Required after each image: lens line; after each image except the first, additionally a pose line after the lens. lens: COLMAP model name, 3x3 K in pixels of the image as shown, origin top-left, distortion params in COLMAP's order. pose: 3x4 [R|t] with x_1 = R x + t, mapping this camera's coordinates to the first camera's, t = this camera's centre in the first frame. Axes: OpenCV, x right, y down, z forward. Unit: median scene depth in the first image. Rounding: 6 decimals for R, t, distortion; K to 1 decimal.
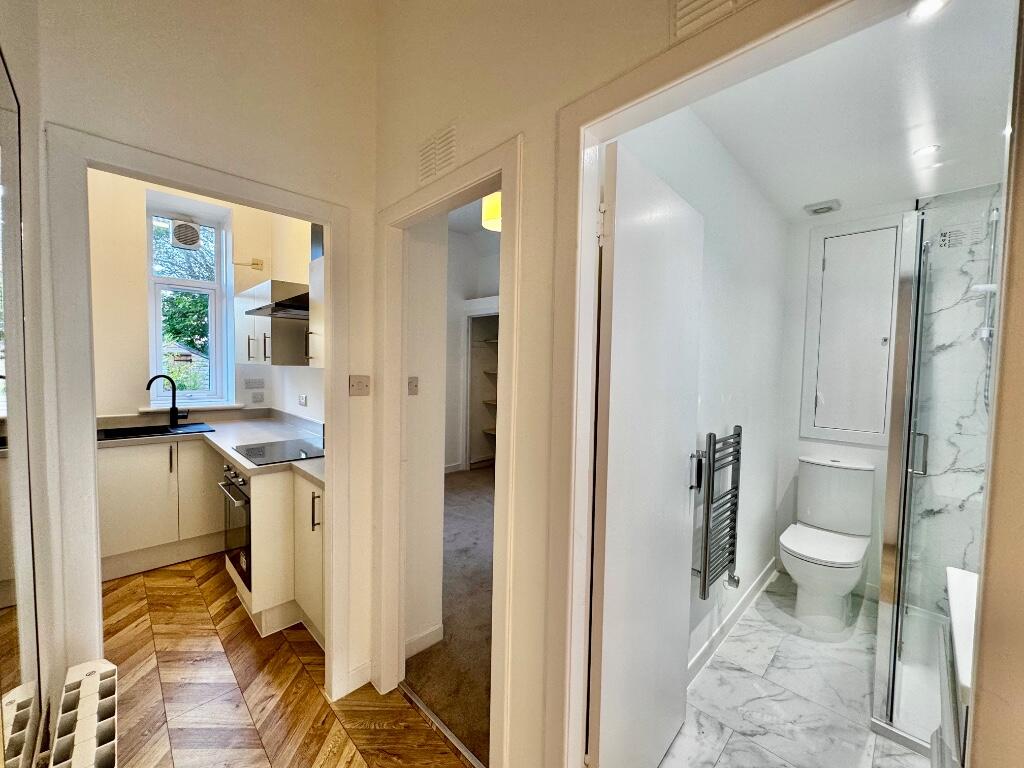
lens RADIAL K [[409.0, 0, 509.0], [0, 409.0, 383.3], [0, 0, 1]] dist [-0.001854, 0.000555]
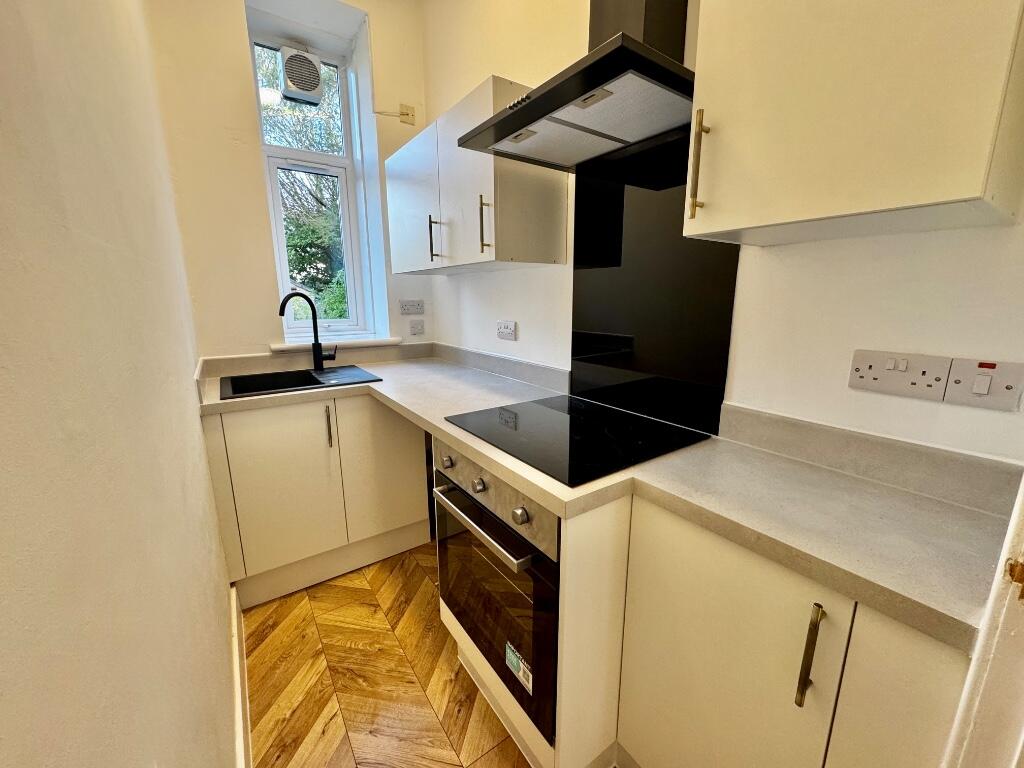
lens RADIAL K [[409.0, 0, 515.0], [0, 409.0, 382.5], [0, 0, 1]] dist [-0.001854, 0.000555]
pose [[0.986046, 0.011702, -0.166062, -0.418023], [0.015186, 0.987045, 0.159726, 0.022856], [0.165780, -0.160019, 0.973094, 0.424284]]
